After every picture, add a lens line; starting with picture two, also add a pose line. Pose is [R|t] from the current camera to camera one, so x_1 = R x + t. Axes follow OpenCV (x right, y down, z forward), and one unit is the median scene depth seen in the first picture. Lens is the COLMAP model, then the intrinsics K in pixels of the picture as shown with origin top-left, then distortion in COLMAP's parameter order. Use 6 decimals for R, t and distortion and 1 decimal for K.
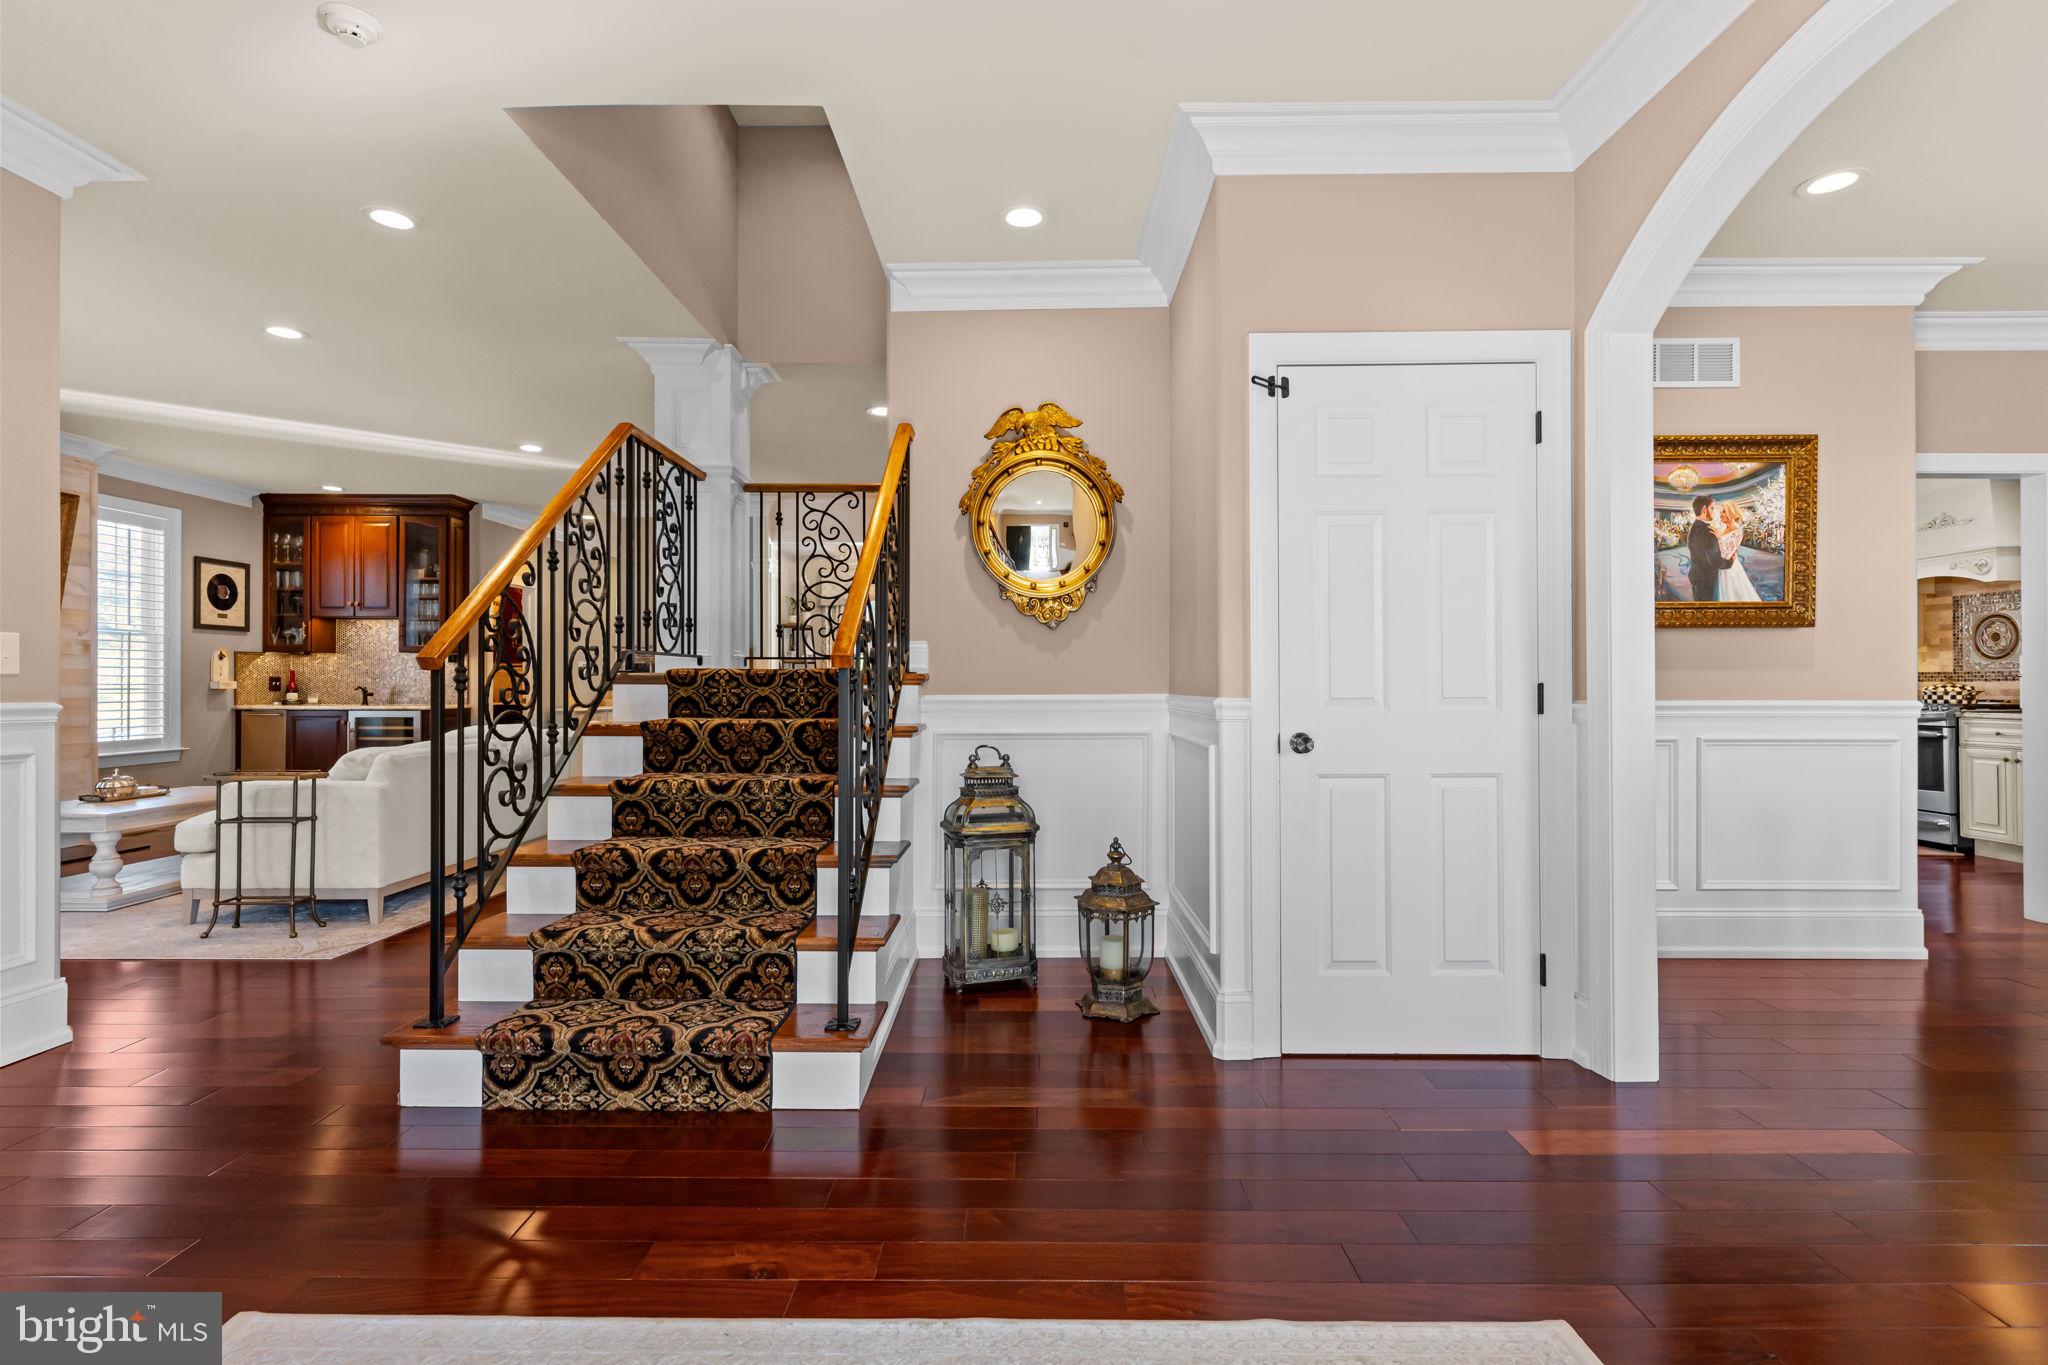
lens RADIAL K [[966.4, 0, 1023.4], [0, 966.4, 678.4], [0, 0, 1]] dist [-0.000425, 0.000940]
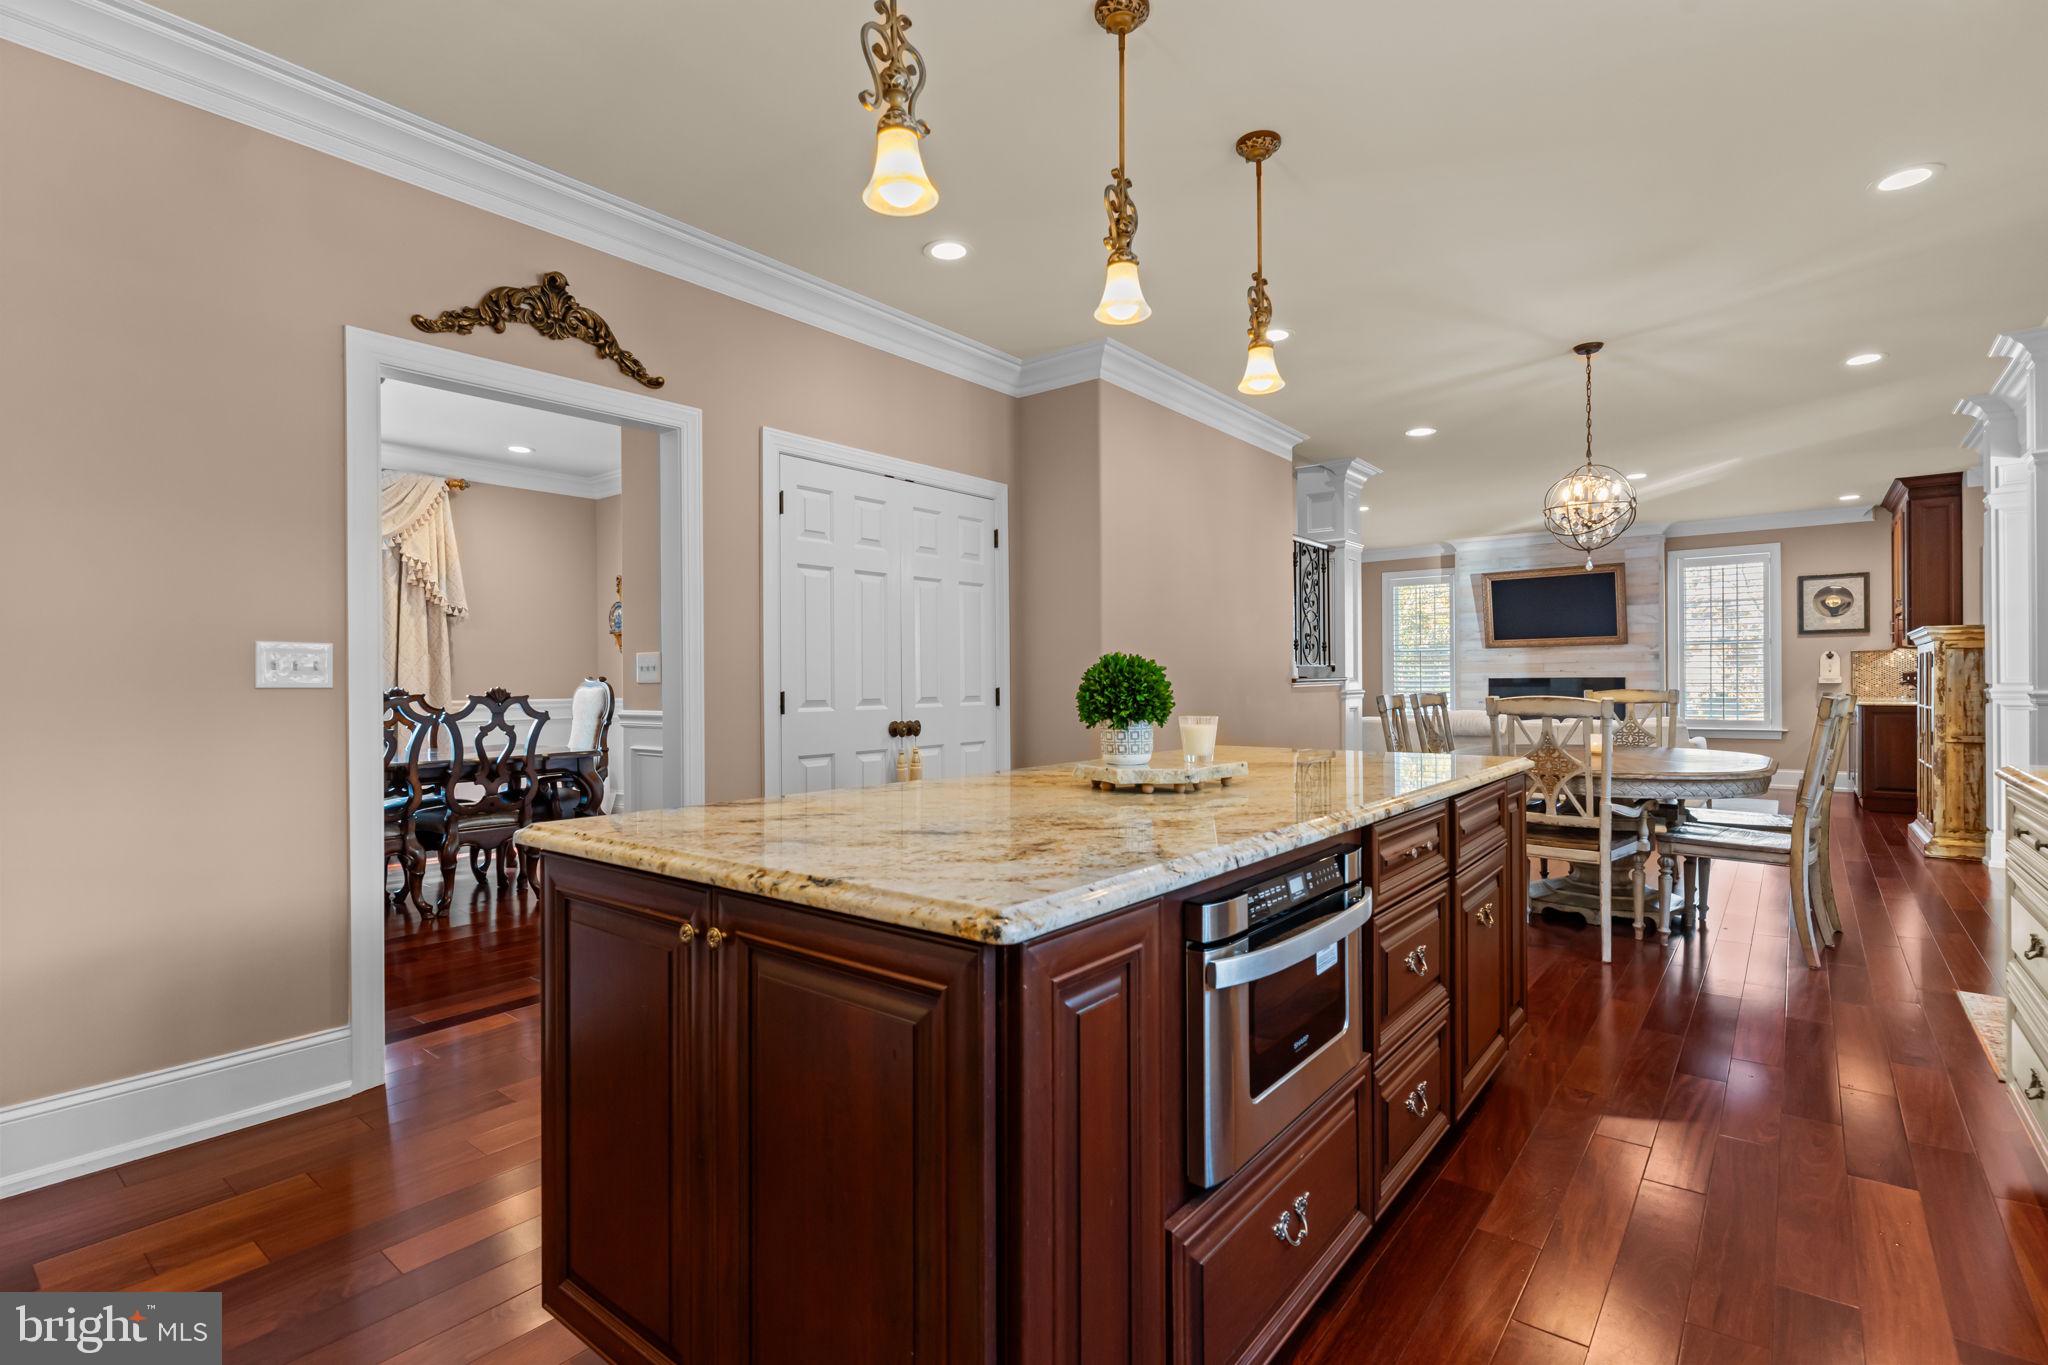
lens RADIAL K [[966.4, 0, 1023.4], [0, 966.4, 678.4], [0, 0, 1]] dist [-0.000425, 0.000940]
pose [[-0.621986, 0.003043, -0.783022, 0.715278], [0.013196, 0.999891, -0.006596, -0.000396], [0.782917, -0.014435, -0.621959, 0.965689]]
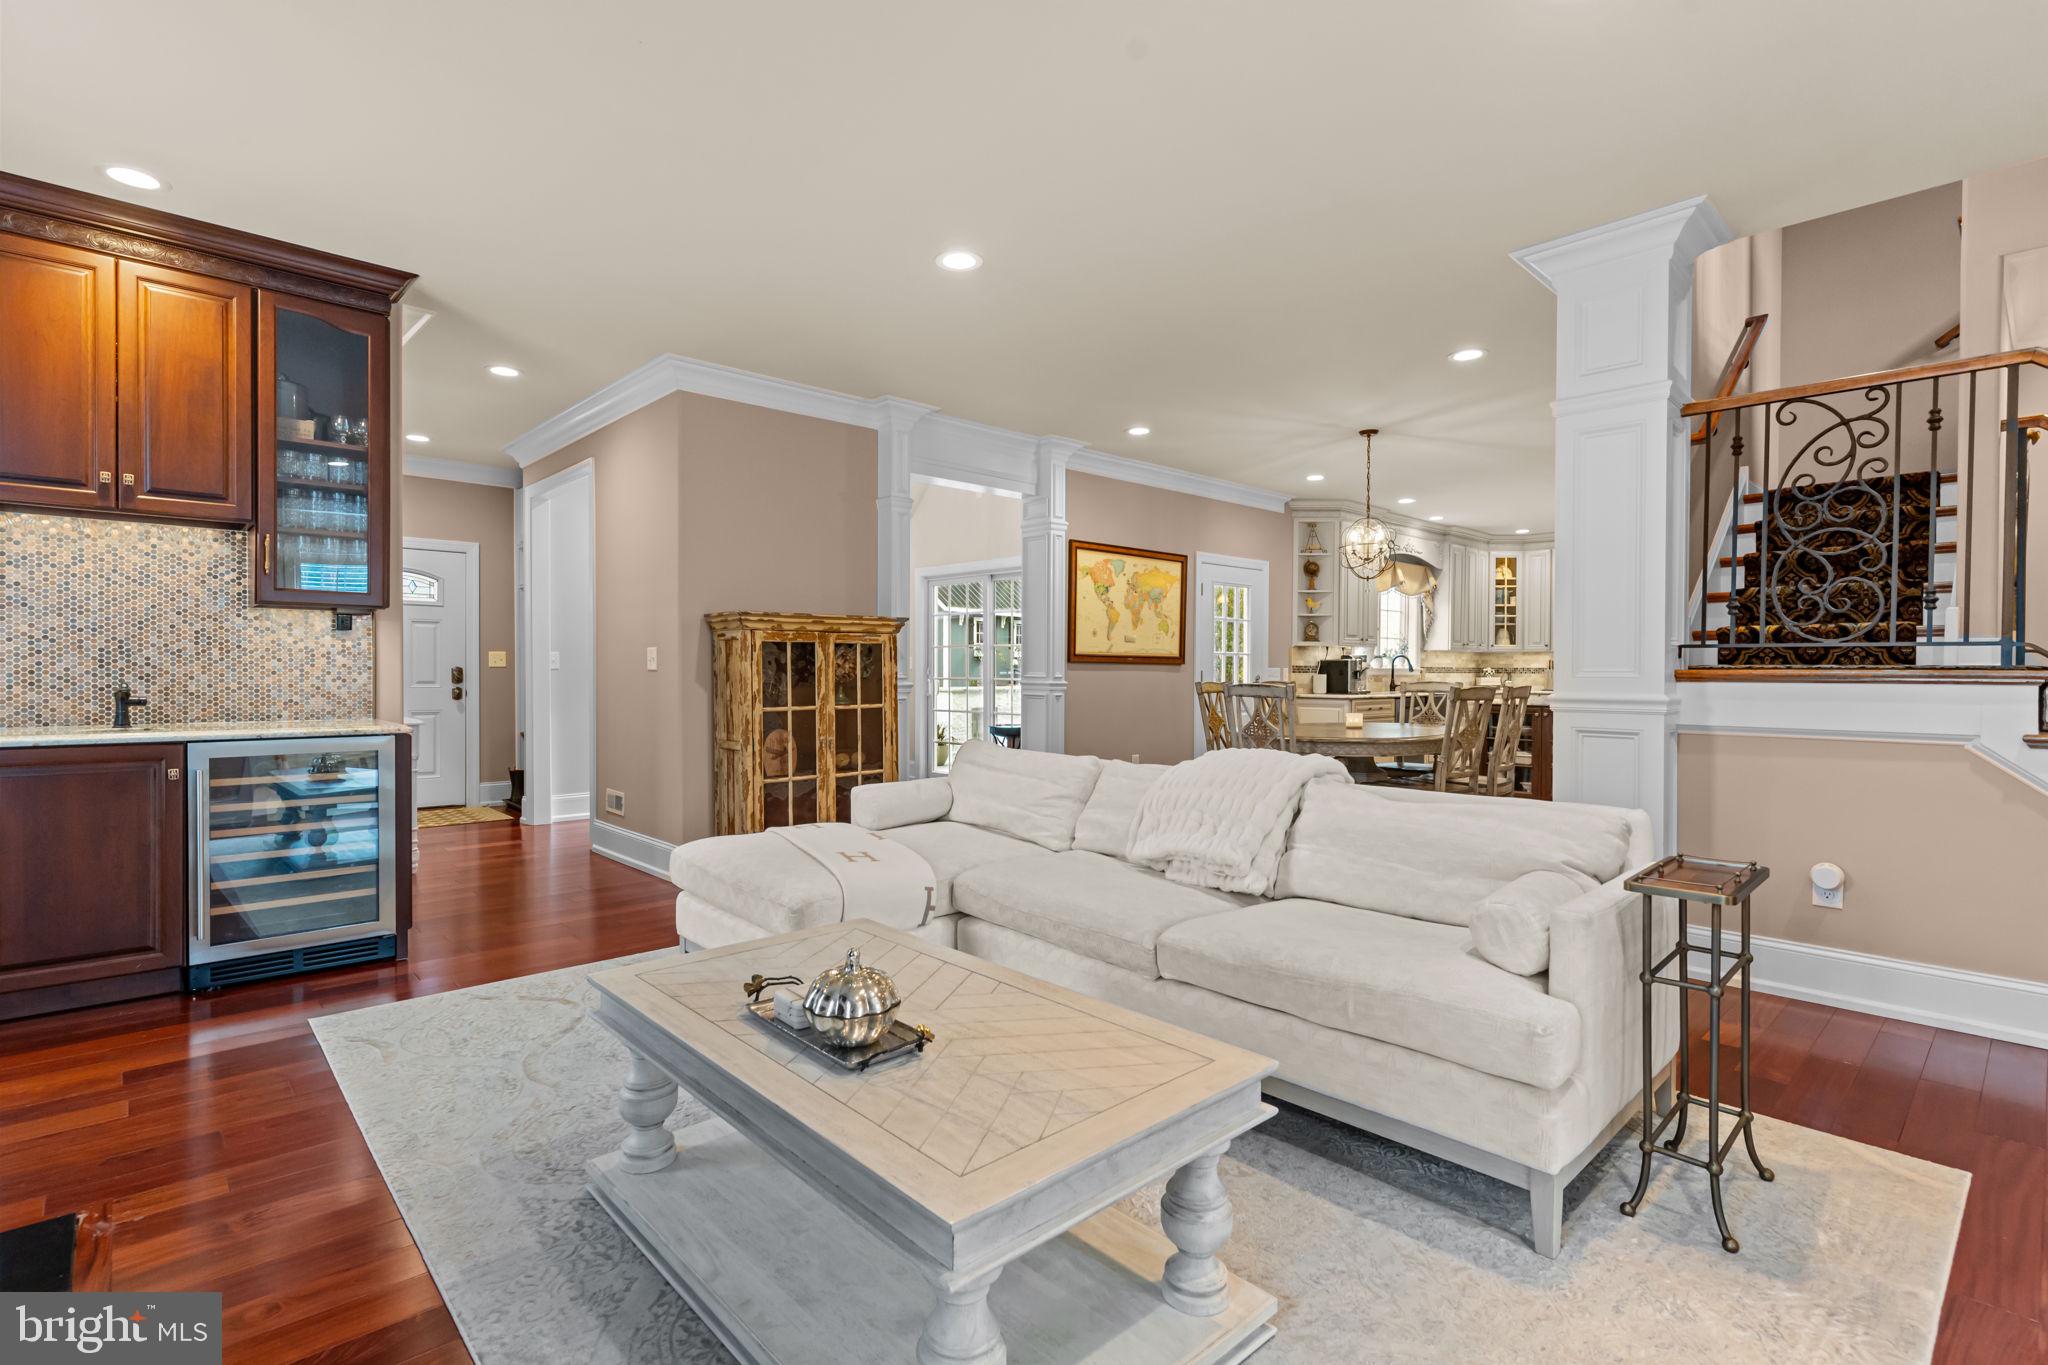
lens RADIAL K [[966.4, 0, 1023.4], [0, 966.4, 678.4], [0, 0, 1]] dist [-0.000425, 0.000940]
pose [[0.728704, -0.003124, 0.684822, -0.735529], [-0.009027, 0.999859, 0.014166, -0.003047], [-0.684770, -0.016505, 0.728573, 0.472902]]
